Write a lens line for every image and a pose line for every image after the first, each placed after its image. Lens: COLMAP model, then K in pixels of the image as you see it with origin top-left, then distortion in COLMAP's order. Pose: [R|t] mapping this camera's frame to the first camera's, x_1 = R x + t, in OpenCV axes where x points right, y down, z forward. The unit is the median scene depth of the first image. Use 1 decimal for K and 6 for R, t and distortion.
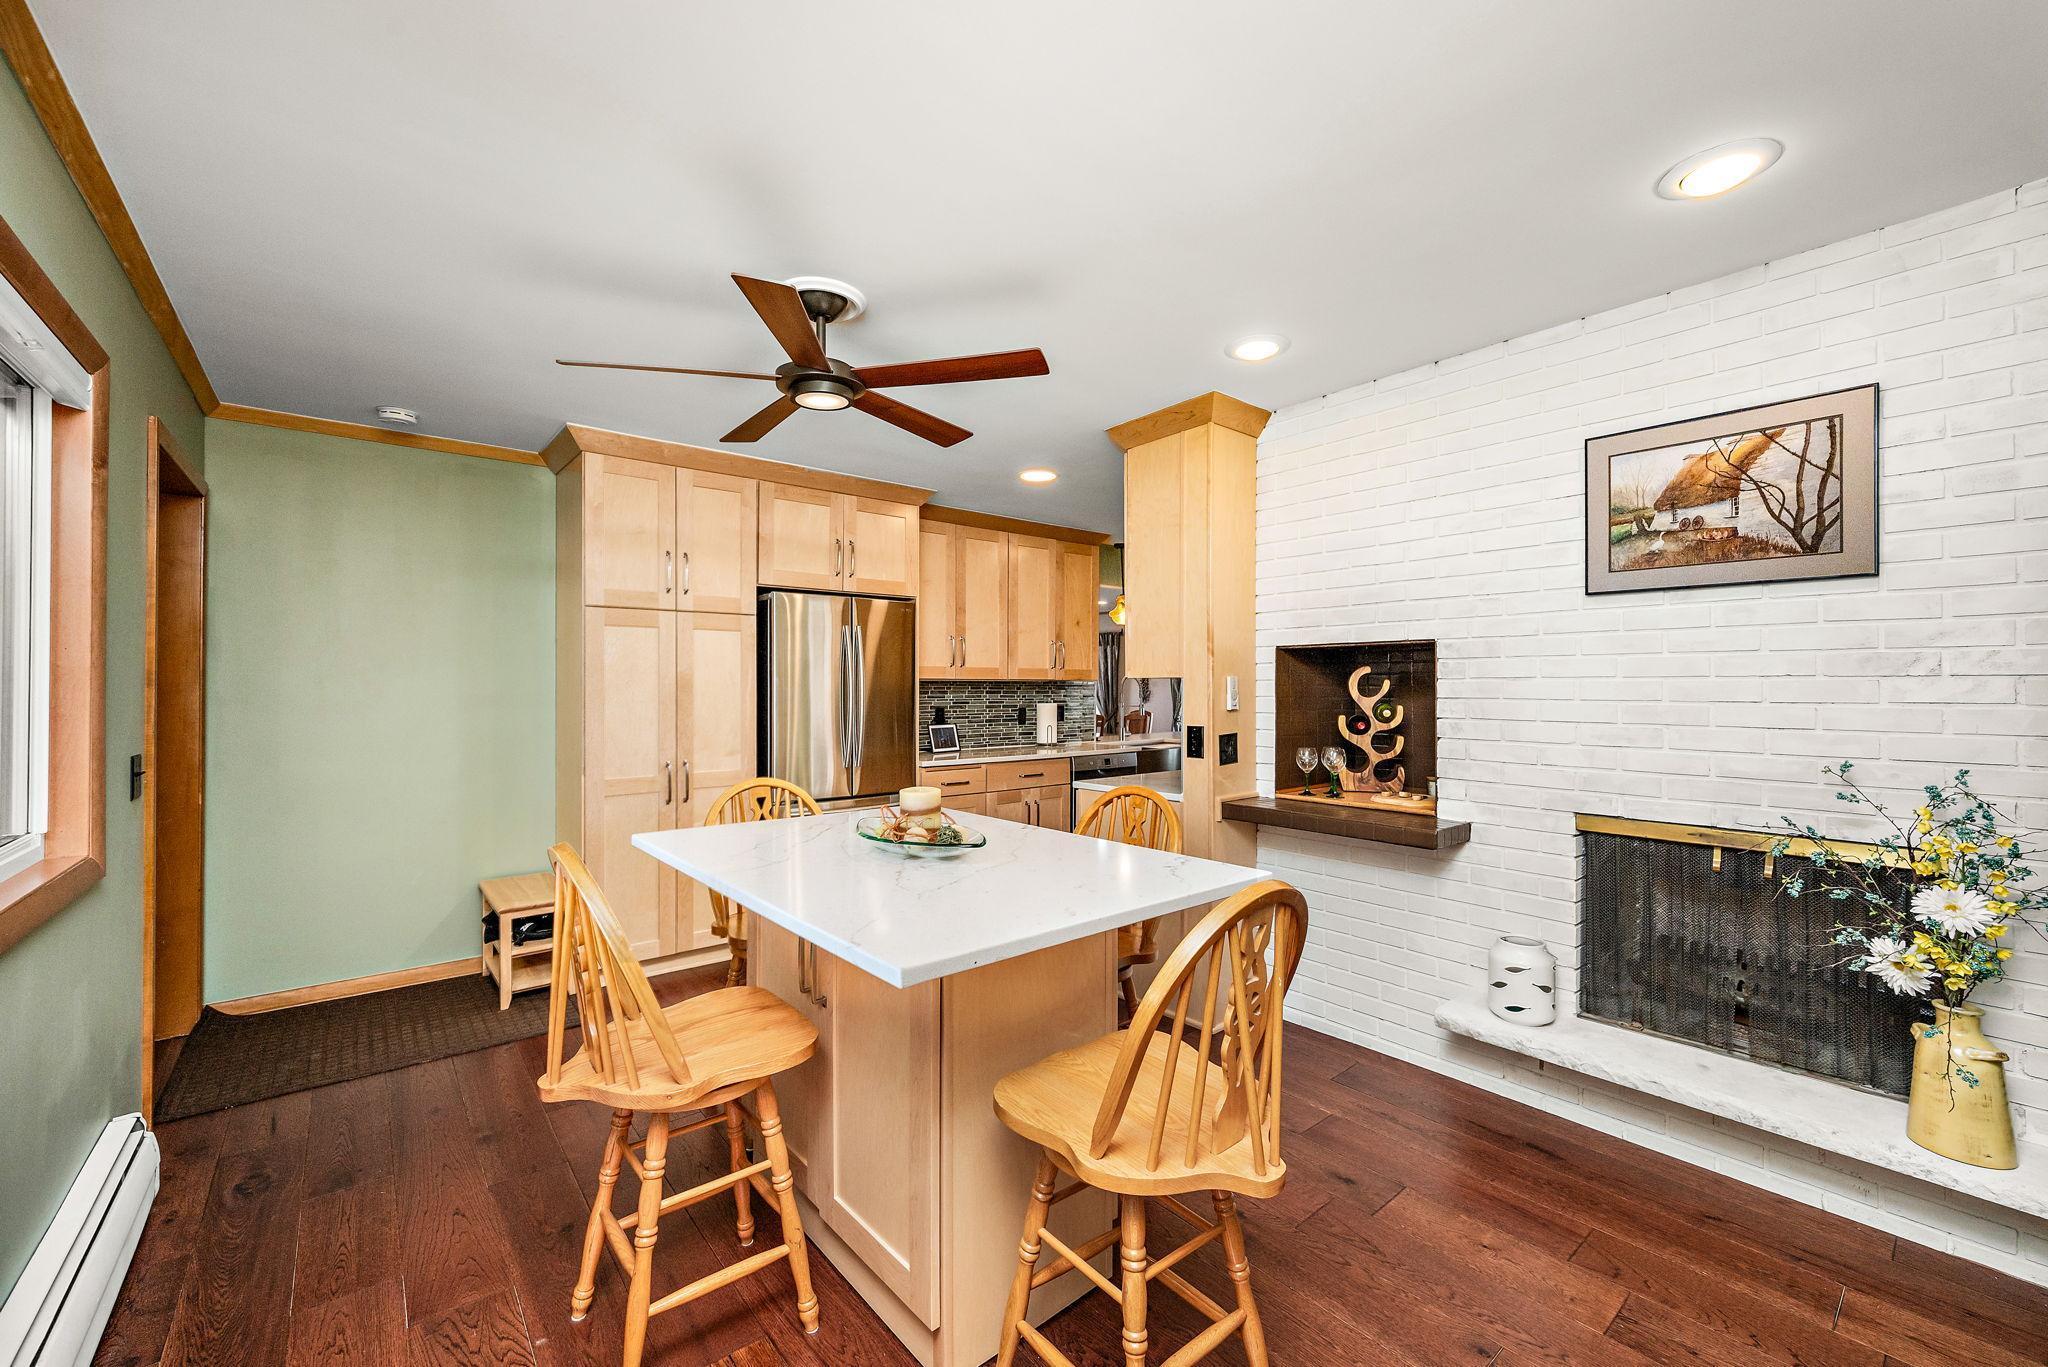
lens RADIAL K [[807.7, 0, 1021.0], [0, 807.7, 681.1], [0, 0, 1]] dist [-0.003647, 0.000129]
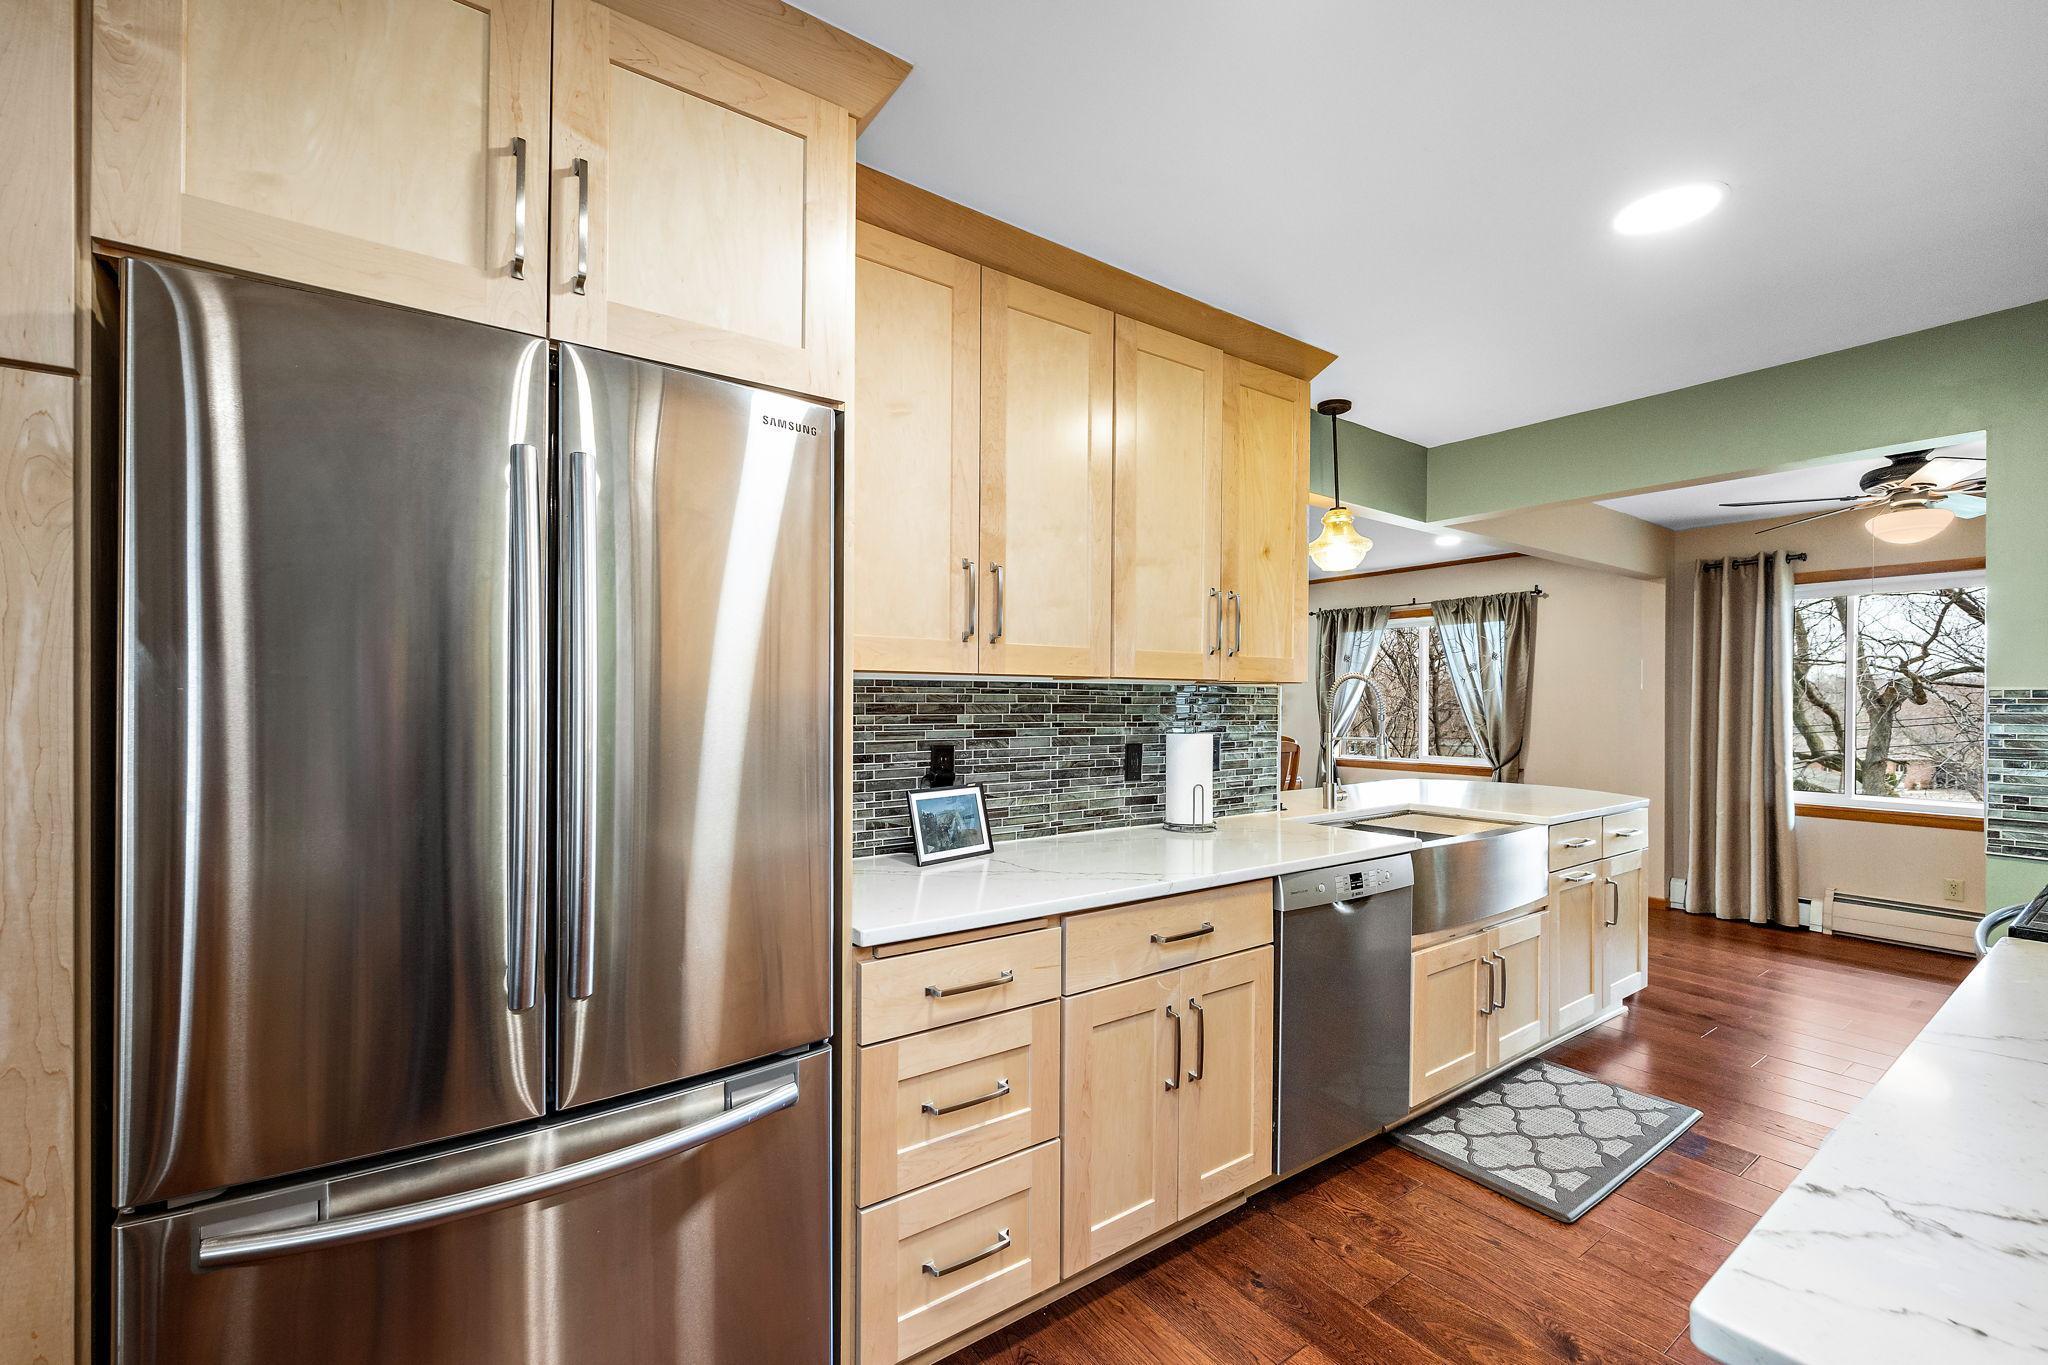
lens RADIAL K [[807.7, 0, 1016.9], [0, 807.7, 701.5], [0, 0, 1]] dist [-0.003647, 0.000129]
pose [[0.997169, -0.001151, -0.075189, -0.031304], [0.001077, 0.999999, -0.001029, 0.010432], [0.075190, 0.000945, 0.997169, 0.577948]]
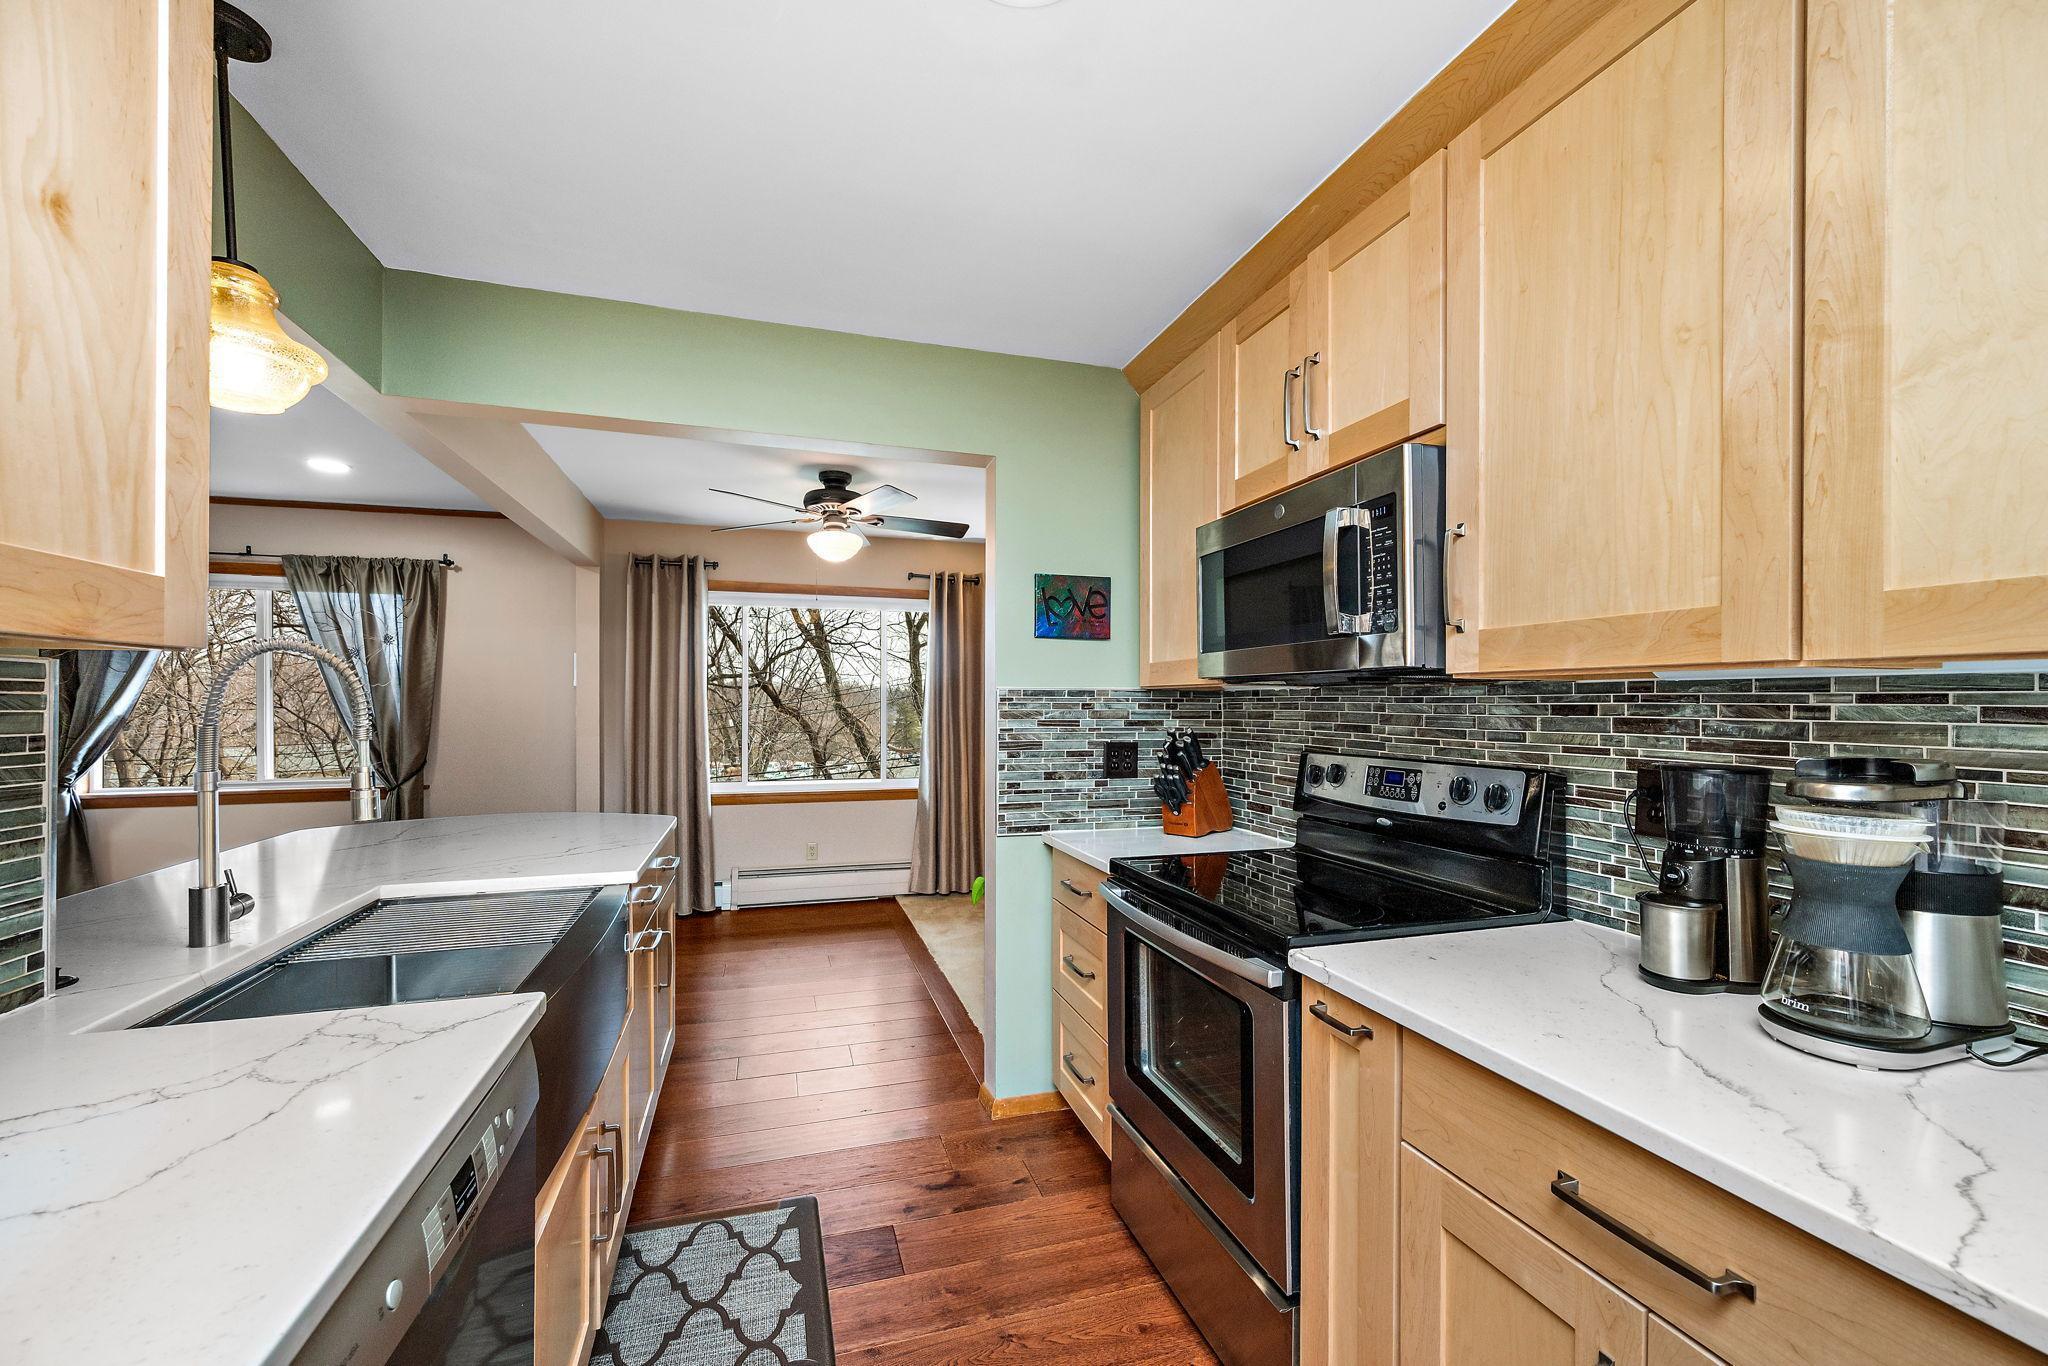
lens RADIAL K [[807.7, 0, 1023.5], [0, 807.7, 704.2], [0, 0, 1]] dist [-0.003647, 0.000129]
pose [[0.368542, -0.004988, 0.929598, 0.004933], [0.000046, 0.999986, 0.005347, 0.010614], [-0.929611, -0.001928, 0.368537, 0.816519]]
